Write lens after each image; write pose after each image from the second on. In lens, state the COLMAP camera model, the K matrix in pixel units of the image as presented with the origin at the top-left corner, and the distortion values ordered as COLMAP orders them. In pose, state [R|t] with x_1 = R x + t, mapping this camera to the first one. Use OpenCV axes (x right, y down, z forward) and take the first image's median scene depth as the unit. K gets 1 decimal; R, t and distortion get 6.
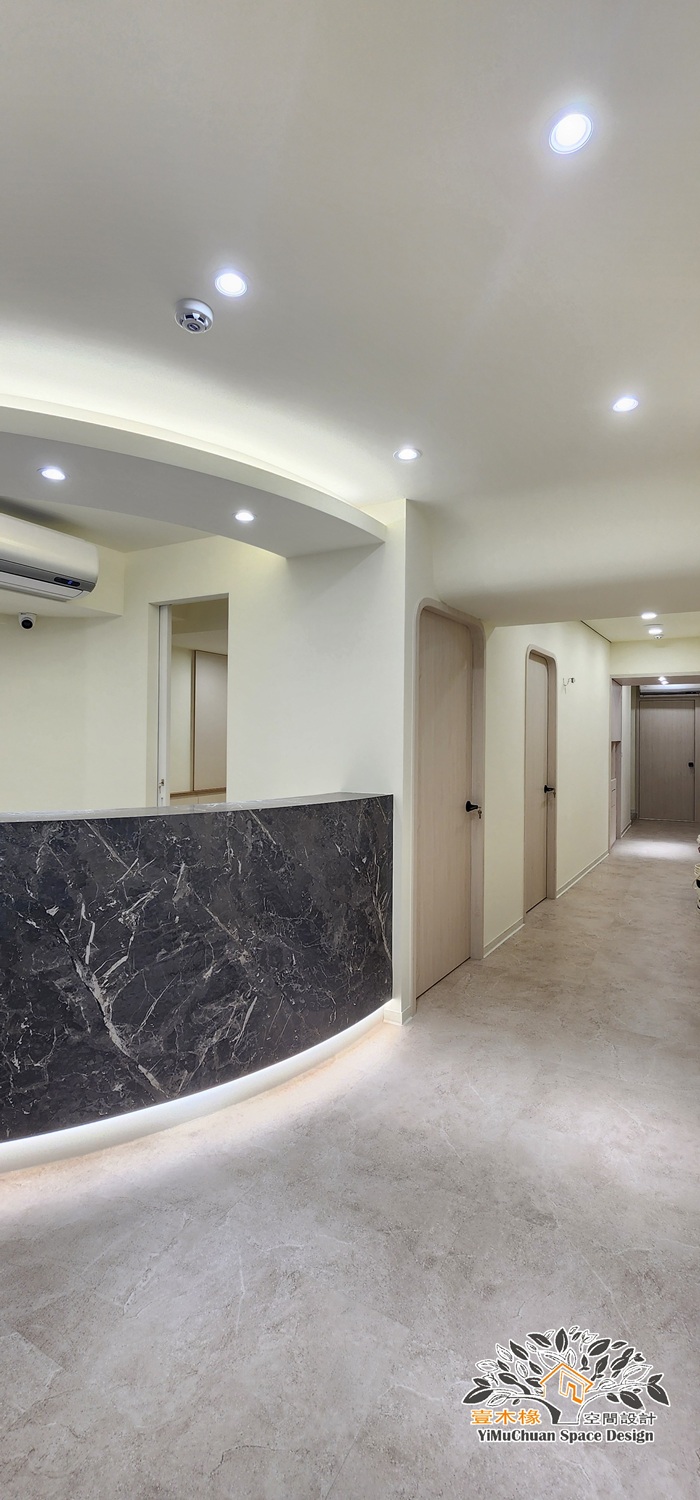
lens RADIAL K [[654.4, 0, 357.0], [0, 654.4, 729.4], [0, 0, 1]] dist [-0.000586, -0.000196]
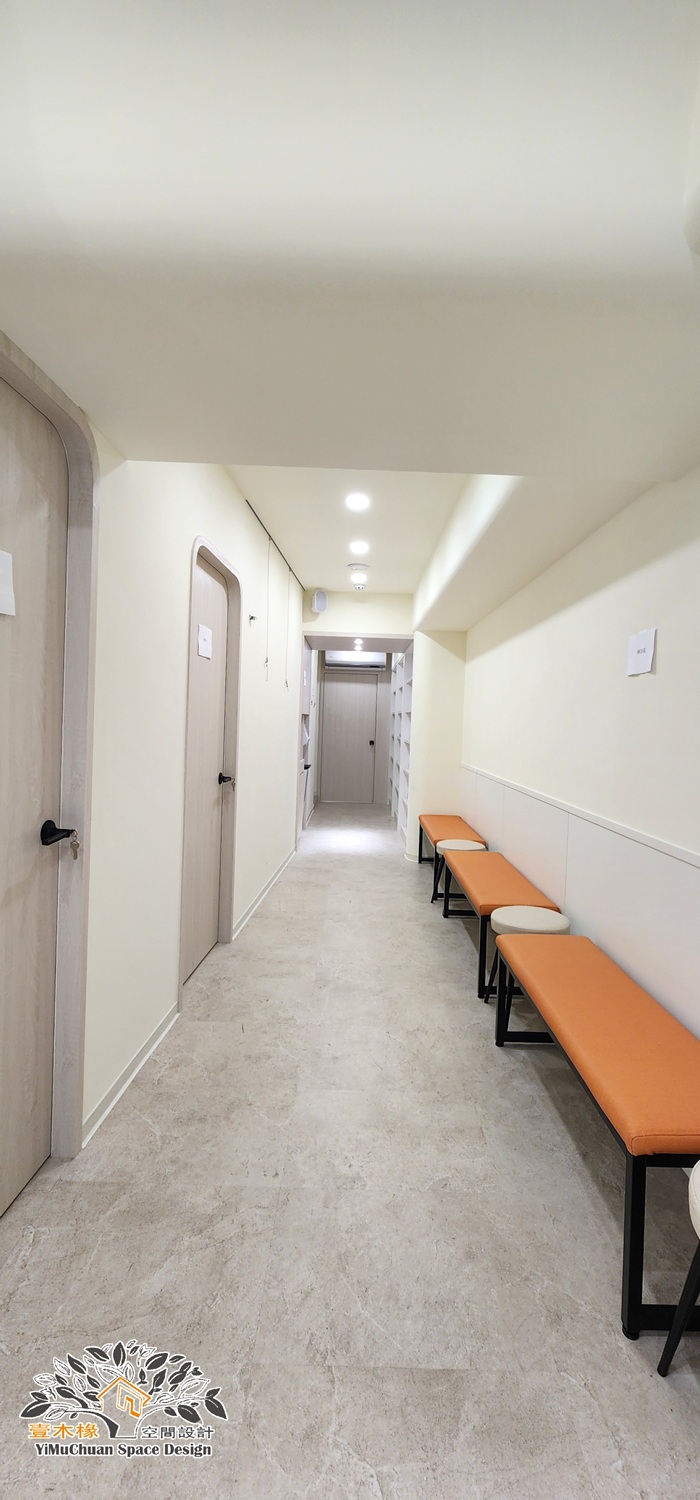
lens RADIAL K [[654.4, 0, 357.0], [0, 654.4, 729.4], [0, 0, 1]] dist [-0.000586, -0.000196]
pose [[0.885201, 0.014236, 0.464992, 0.188899], [-0.030046, 0.999194, 0.026607, 0.036855], [-0.464238, -0.037524, 0.884915, 0.651360]]
